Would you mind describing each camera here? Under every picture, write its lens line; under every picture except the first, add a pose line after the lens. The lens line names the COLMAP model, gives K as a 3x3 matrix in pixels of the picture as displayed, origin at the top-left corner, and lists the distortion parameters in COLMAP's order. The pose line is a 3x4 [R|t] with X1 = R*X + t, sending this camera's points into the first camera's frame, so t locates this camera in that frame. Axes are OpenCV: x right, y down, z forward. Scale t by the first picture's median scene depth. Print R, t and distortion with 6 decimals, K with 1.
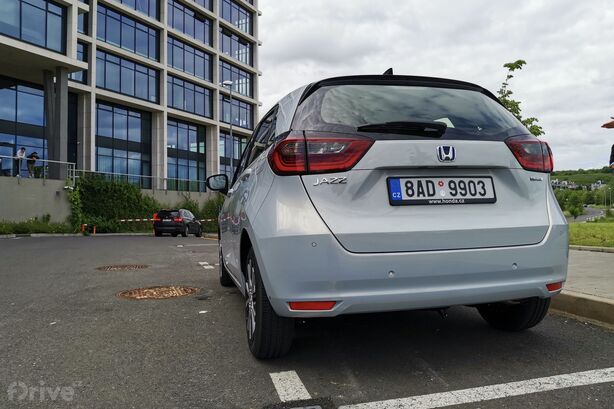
lens RADIAL K [[466.8, 0, 307.0], [0, 466.8, 204.5], [0, 0, 1]] dist [-0.046377, -0.001283]
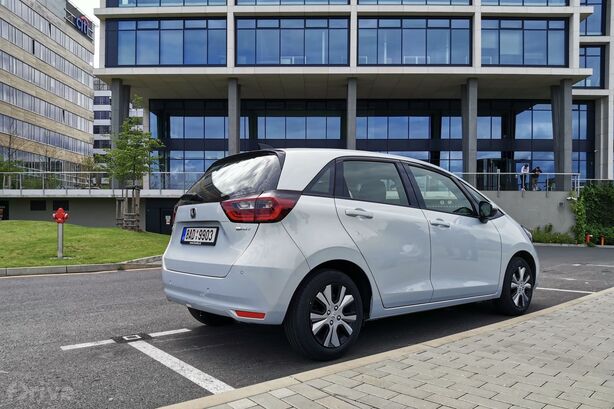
lens RADIAL K [[457.3, 0, 307.2], [0, 457.3, 223.6], [0, 0, 1]] dist [-0.031959, 0.000617]
pose [[0.446906, 0.012956, -0.894487, 0.112765], [0.009380, 0.999772, 0.019167, -0.006009], [0.894532, -0.016956, 0.446682, 0.038949]]
